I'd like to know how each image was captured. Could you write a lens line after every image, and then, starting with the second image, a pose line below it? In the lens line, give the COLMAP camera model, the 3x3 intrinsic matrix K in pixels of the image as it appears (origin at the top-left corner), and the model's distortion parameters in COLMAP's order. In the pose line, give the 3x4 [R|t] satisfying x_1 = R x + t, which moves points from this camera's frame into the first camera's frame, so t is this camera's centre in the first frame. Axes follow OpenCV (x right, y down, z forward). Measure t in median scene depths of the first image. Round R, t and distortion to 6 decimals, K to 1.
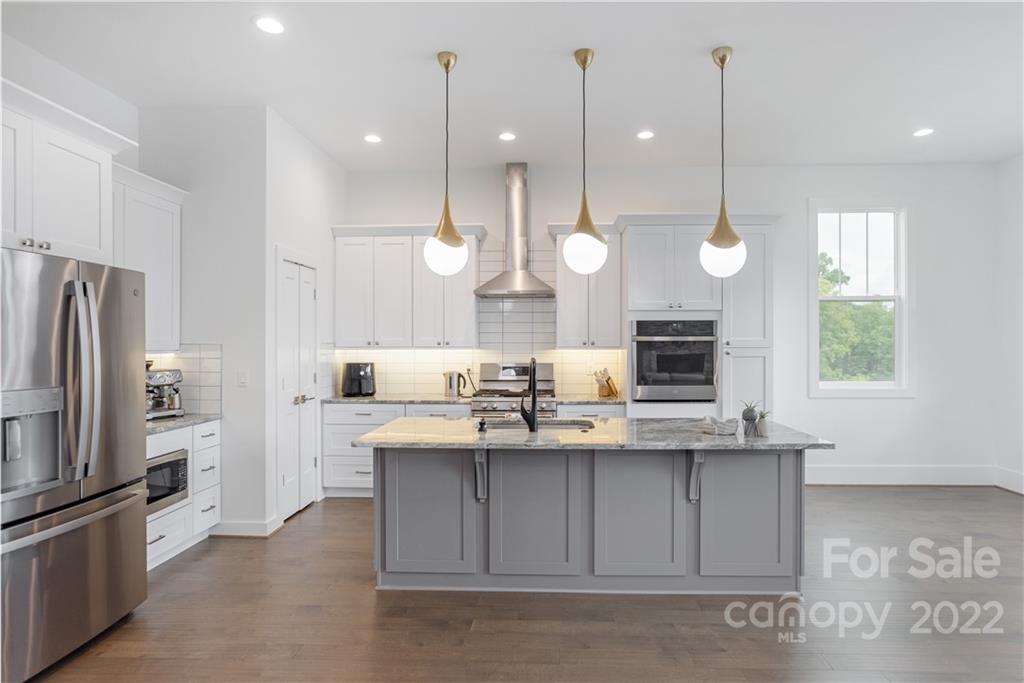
lens RADIAL K [[533.4, 0, 521.3], [0, 533.4, 349.8], [0, 0, 1]] dist [-0.016037, 0.009169]
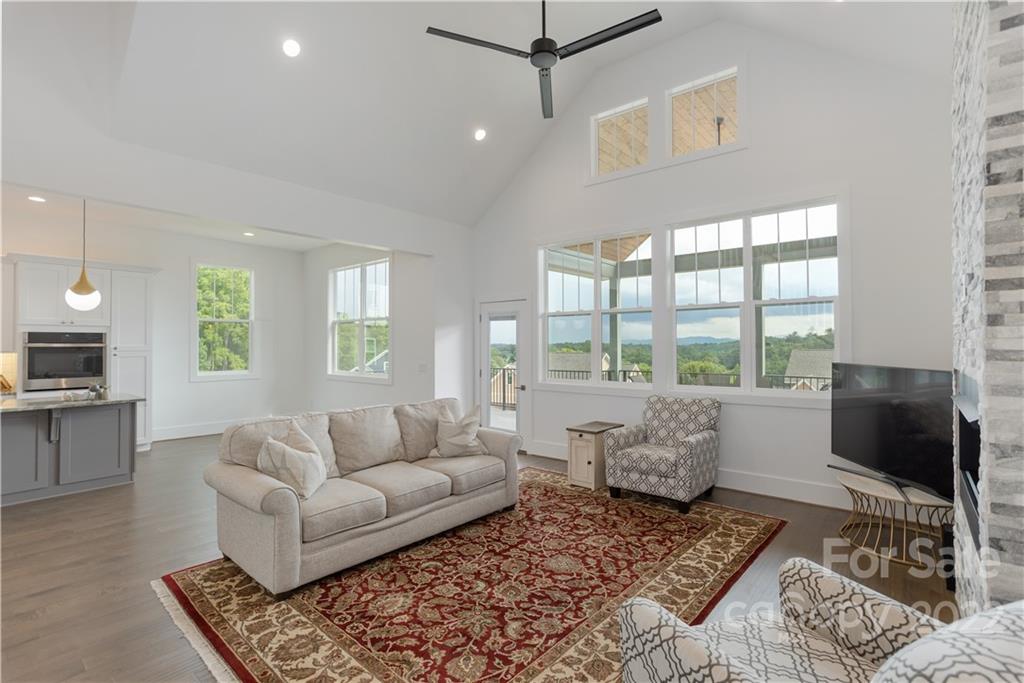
lens RADIAL K [[487.4, 0, 520.8], [0, 487.4, 332.1], [0, 0, 1]] dist [-0.004749, 0.006816]
pose [[0.600492, 0.018174, 0.799425, -0.022915], [0.014625, 0.999325, -0.033704, 0.005515], [-0.799497, 0.031930, 0.599820, -0.734766]]
